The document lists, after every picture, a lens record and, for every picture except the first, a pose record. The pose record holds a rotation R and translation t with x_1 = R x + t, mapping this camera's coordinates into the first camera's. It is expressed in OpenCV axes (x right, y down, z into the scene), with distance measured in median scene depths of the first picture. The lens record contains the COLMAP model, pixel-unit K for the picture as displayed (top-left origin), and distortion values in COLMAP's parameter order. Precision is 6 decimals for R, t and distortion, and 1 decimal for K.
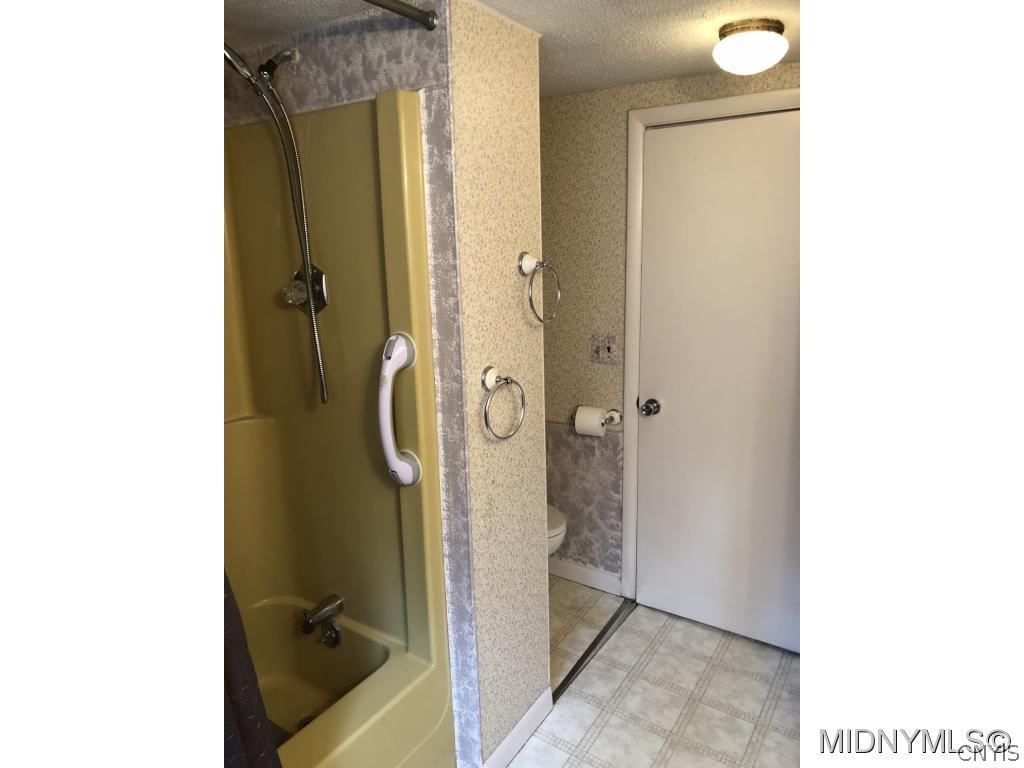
lens RADIAL K [[621.3, 0, 512.0], [0, 621.3, 384.0], [0, 0, 1]] dist [0.144882, -0.062544]
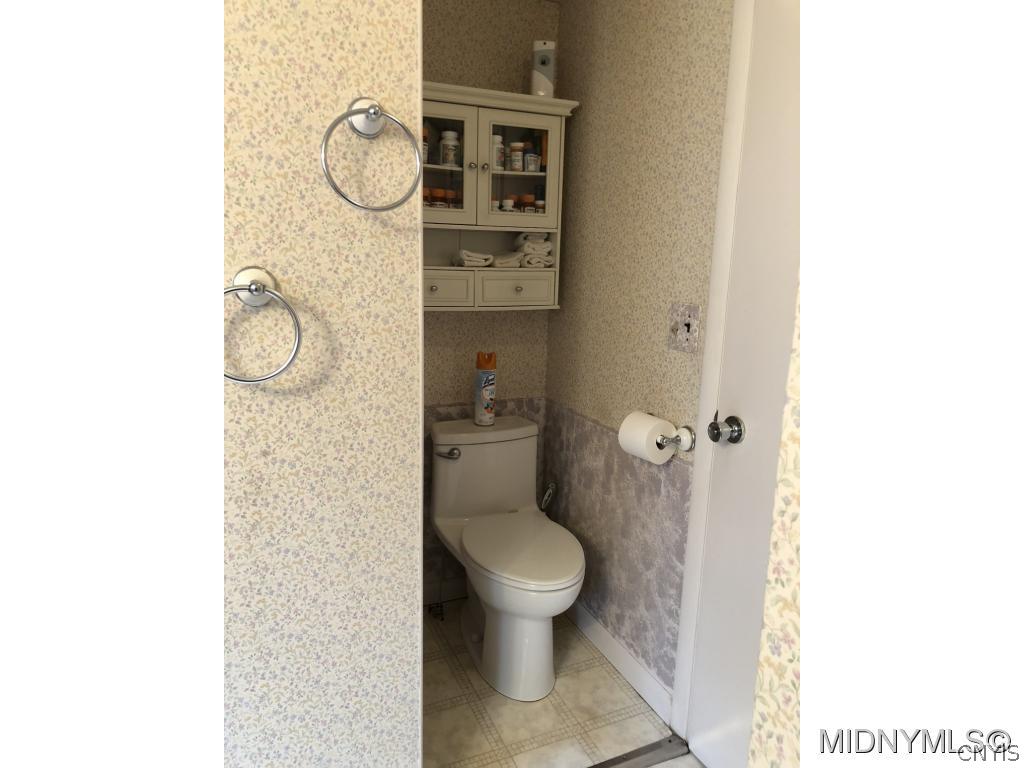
lens RADIAL K [[626.5, 0, 512.0], [0, 626.5, 384.0], [0, 0, 1]] dist [0.039075, 0.000842]
pose [[0.838068, 0.154240, -0.523309, 0.326826], [-0.174541, 0.984592, 0.010673, 0.022438], [0.516892, 0.082394, 0.852076, 0.362684]]
